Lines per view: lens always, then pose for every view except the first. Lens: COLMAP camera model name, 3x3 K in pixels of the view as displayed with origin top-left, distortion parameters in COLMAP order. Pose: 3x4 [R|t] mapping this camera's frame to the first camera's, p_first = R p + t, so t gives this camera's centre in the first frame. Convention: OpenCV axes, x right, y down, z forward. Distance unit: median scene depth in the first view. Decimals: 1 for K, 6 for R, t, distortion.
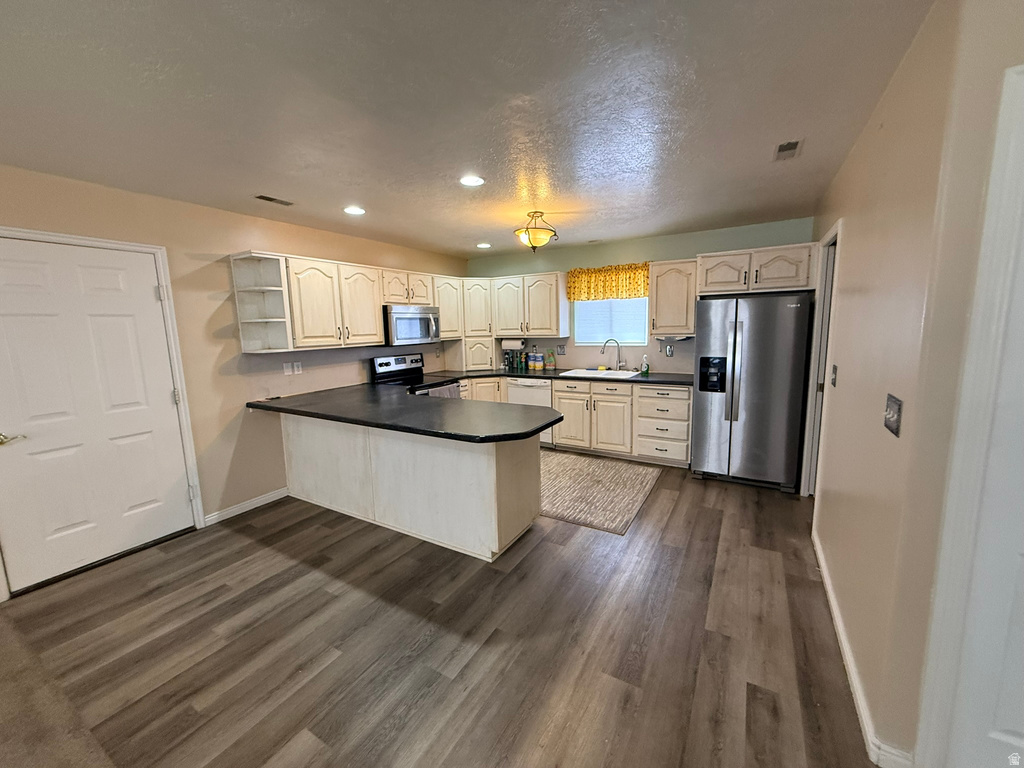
lens RADIAL K [[407.7, 0, 511.8], [0, 407.7, 387.0], [0, 0, 1]] dist [0.003308, 0.000890]
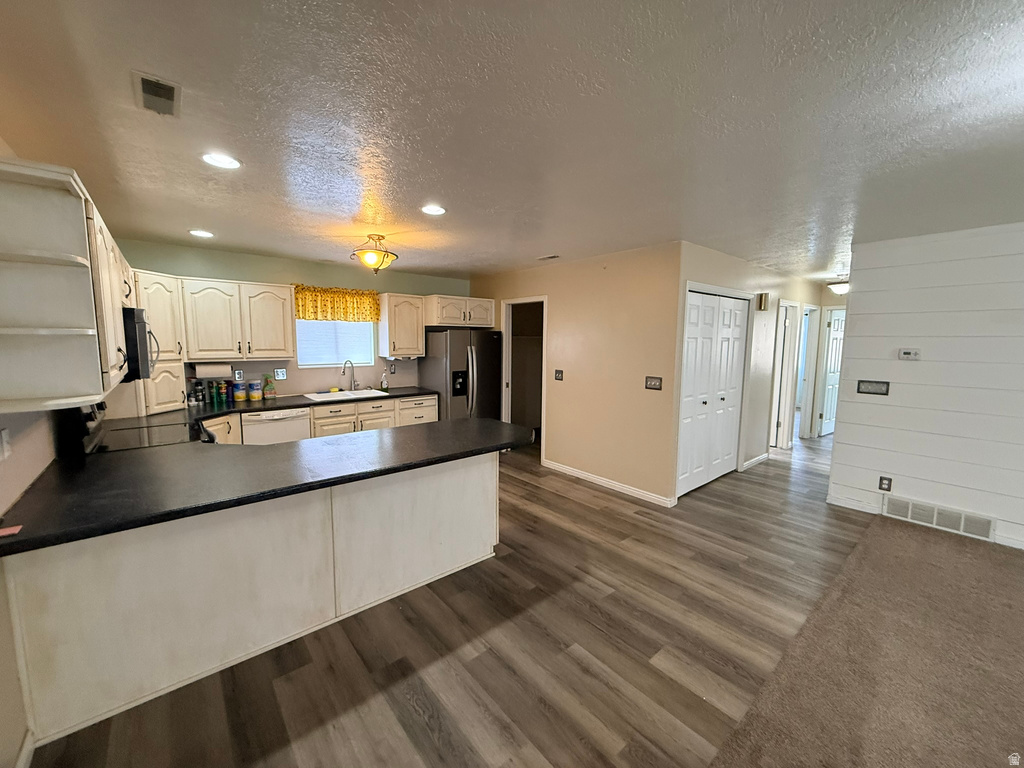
lens RADIAL K [[407.7, 0, 512.7], [0, 407.7, 380.3], [0, 0, 1]] dist [0.003308, 0.000890]
pose [[0.328768, -0.067420, 0.942001, -0.684108], [0.130456, 0.991129, 0.025406, -0.047307], [-0.935357, 0.114537, 0.334647, 0.332875]]
